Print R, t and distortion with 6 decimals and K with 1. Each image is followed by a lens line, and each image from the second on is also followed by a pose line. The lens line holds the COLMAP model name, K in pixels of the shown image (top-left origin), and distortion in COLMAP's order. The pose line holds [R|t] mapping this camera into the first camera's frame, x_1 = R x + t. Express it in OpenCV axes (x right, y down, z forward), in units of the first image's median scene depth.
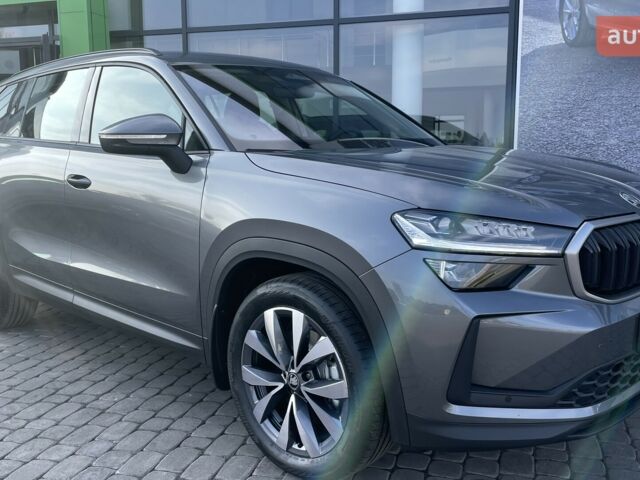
lens RADIAL K [[645.0, 0, 325.5], [0, 645.0, 241.5], [0, 0, 1]] dist [0.112107, -0.170025]
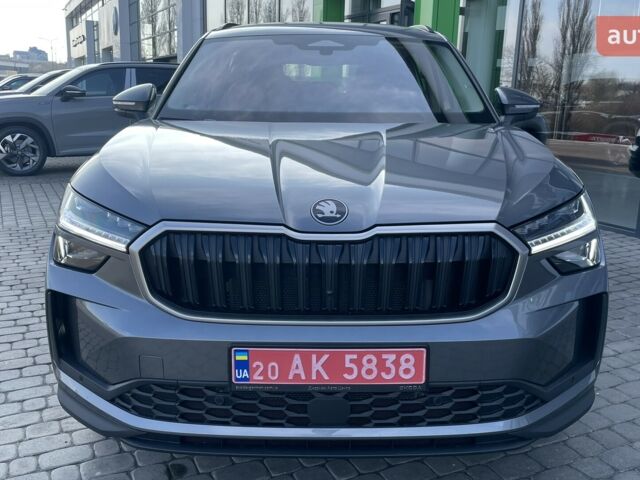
lens RADIAL K [[645.0, 0, 325.5], [0, 645.0, 241.5], [0, 0, 1]] dist [0.112107, -0.170025]
pose [[0.682050, 0.183207, -0.707985, 0.955065], [-0.129831, 0.983067, 0.129316, -0.118540], [0.719689, 0.003719, 0.694287, 0.436366]]
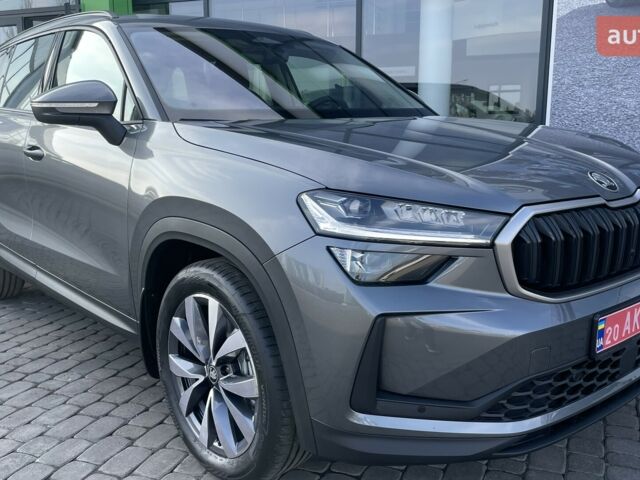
lens RADIAL K [[644.2, 0, 322.3], [0, 644.2, 246.5], [0, 0, 1]] dist [0.107728, -0.151154]
pose [[0.994988, 0.021559, -0.097640, 0.177167], [-0.016697, 0.998593, 0.050335, -0.013027], [0.098588, -0.048452, 0.993948, 0.105475]]
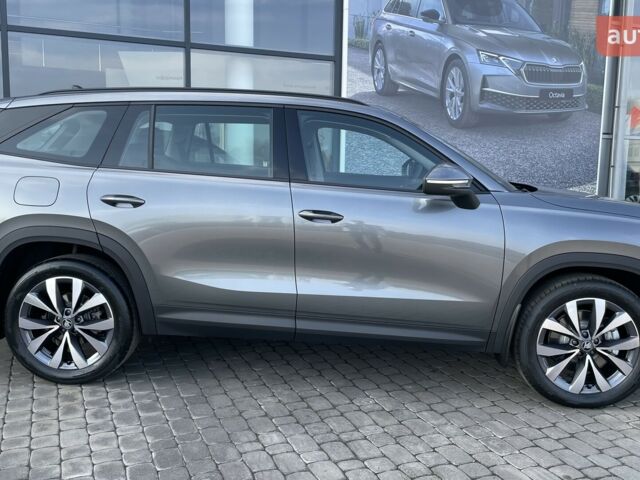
lens RADIAL K [[645.0, 0, 325.5], [0, 645.0, 241.5], [0, 0, 1]] dist [0.112107, -0.170025]
pose [[0.770342, -0.060059, 0.634796, -1.376234], [0.062484, 0.997873, 0.018585, -0.088546], [-0.634562, 0.025347, 0.772456, 0.187907]]
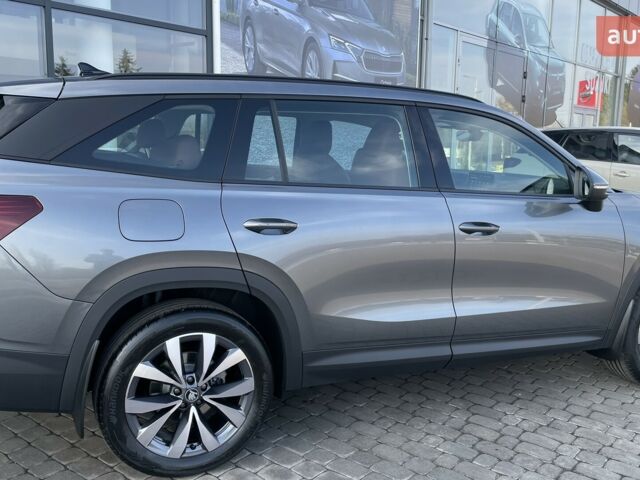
lens RADIAL K [[645.0, 0, 325.5], [0, 645.0, 241.5], [0, 0, 1]] dist [0.112107, -0.170025]
pose [[0.379971, -0.132792, 0.915417, -1.778889], [0.104467, 0.989471, 0.100173, -0.253623], [-0.919080, 0.057568, 0.389843, 1.063598]]
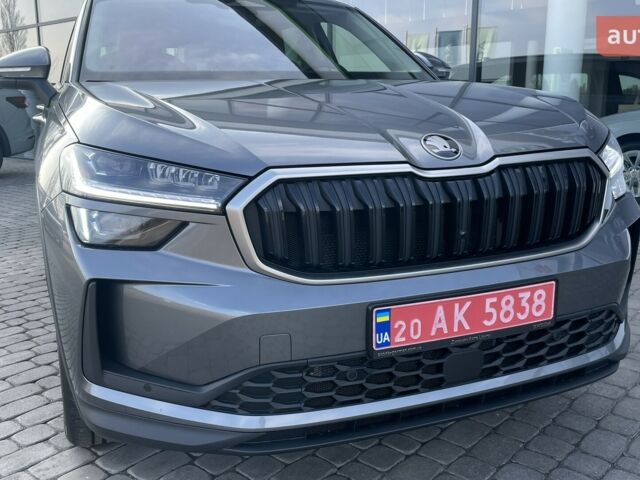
lens RADIAL K [[645.0, 0, 325.5], [0, 645.0, 241.5], [0, 0, 1]] dist [0.112107, -0.170025]
pose [[0.909038, 0.085274, -0.407895, 0.609383], [-0.057802, 0.995179, 0.079233, -0.008455], [0.412685, -0.048449, 0.909584, 0.292548]]
